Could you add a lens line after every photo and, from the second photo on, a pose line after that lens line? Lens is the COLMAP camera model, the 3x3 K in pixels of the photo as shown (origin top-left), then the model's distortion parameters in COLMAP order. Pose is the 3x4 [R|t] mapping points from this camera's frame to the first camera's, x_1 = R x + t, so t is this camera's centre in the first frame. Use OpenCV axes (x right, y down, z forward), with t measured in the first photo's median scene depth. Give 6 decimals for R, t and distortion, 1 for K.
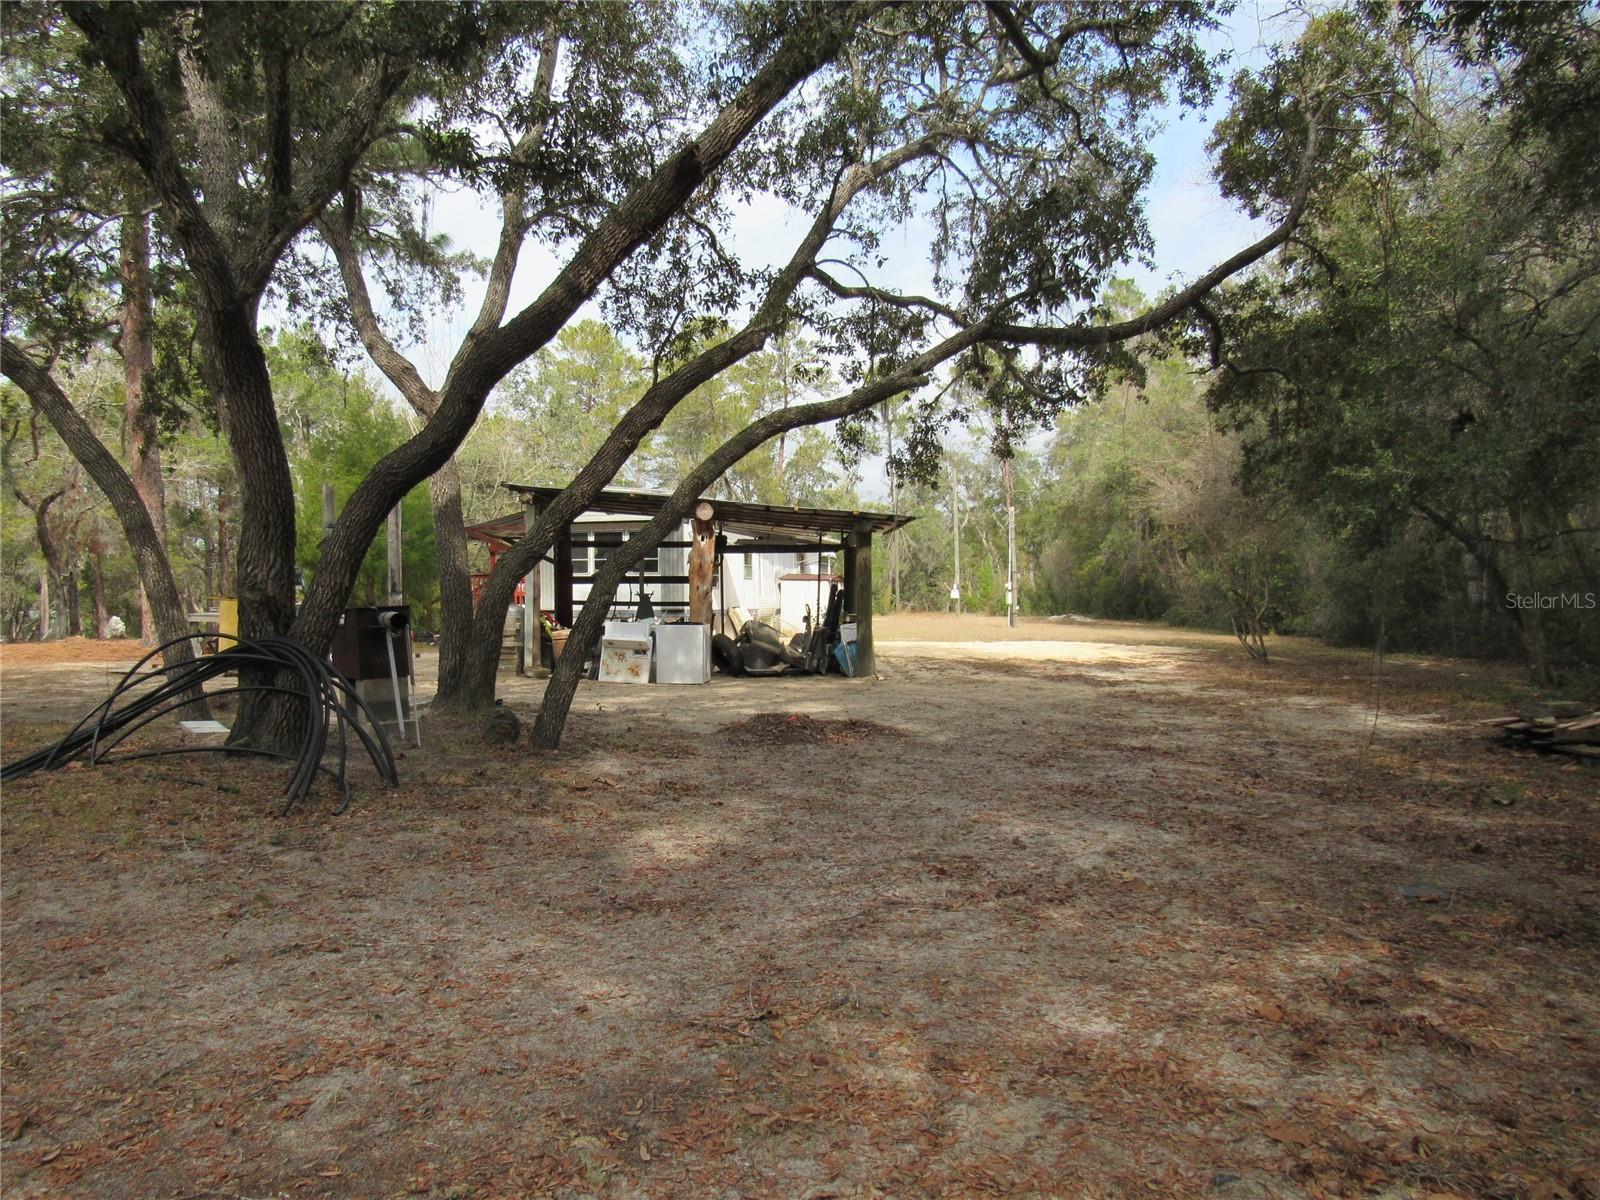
lens RADIAL K [[1147.1, 0, 800.8], [0, 1147.1, 597.9], [0, 0, 1]] dist [-0.022655, 0.007902]
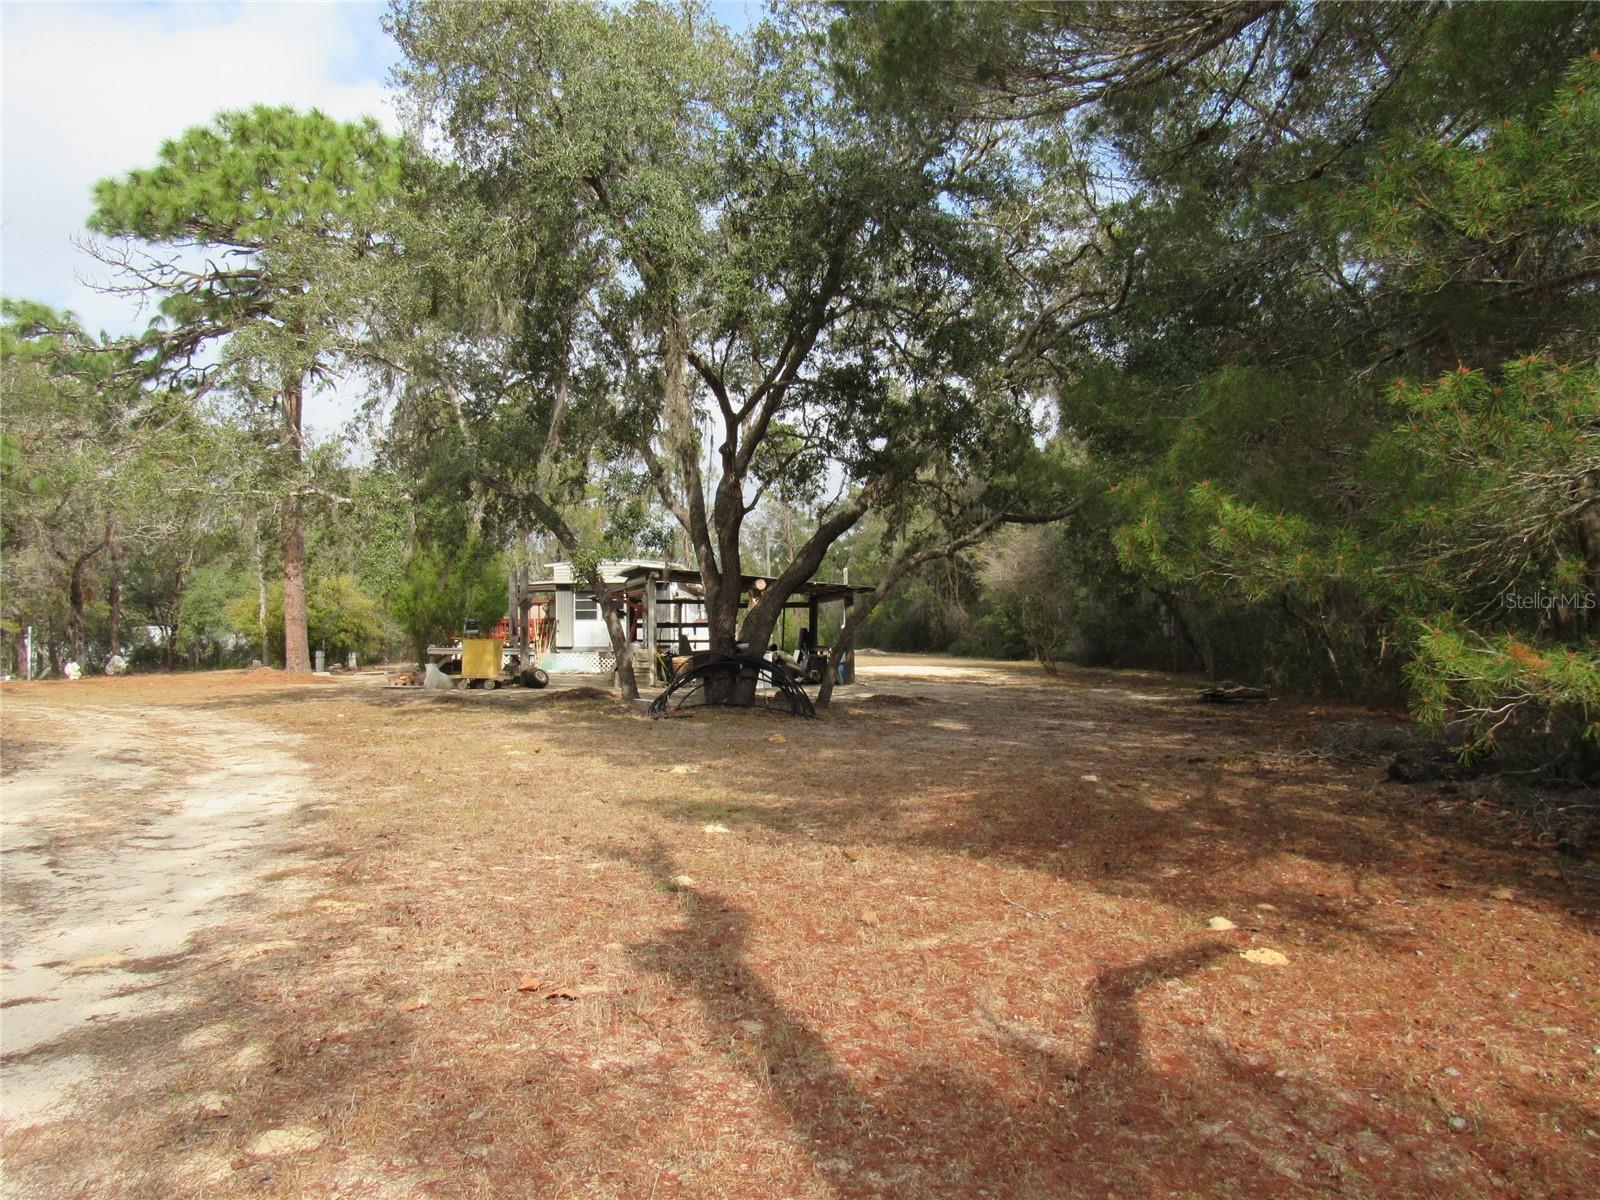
lens RADIAL K [[1147.1, 0, 784.7], [0, 1147.1, 599.1], [0, 0, 1]] dist [-0.022655, 0.007902]
pose [[0.971653, 0.001183, 0.236407, -0.356509], [0.006416, 0.999487, -0.031371, -0.002099], [-0.236323, 0.031999, 0.971148, -0.495687]]
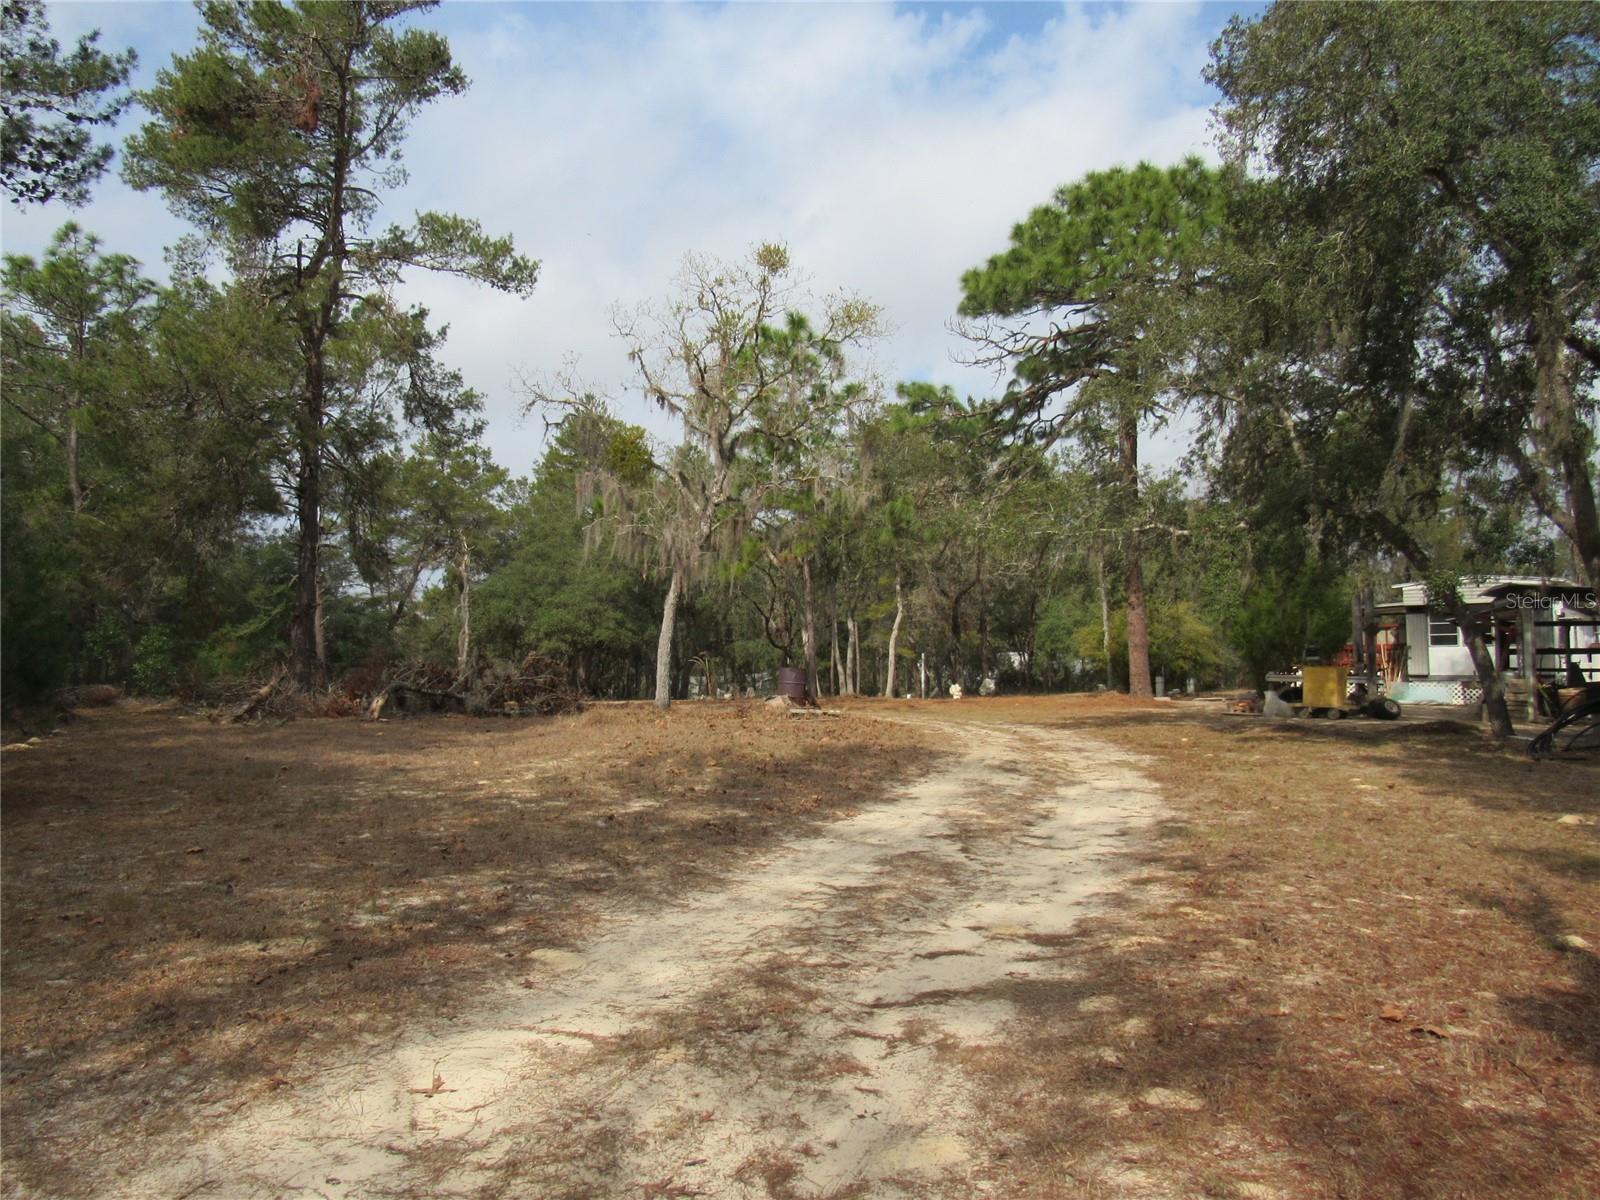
lens RADIAL K [[1147.1, 0, 812.5], [0, 1147.1, 597.5], [0, 0, 1]] dist [-0.022655, 0.007902]
pose [[0.905275, -0.024835, -0.424100, -0.357544], [0.000428, 0.998343, -0.057548, -0.002848], [0.424826, 0.051915, 0.903785, -0.509526]]
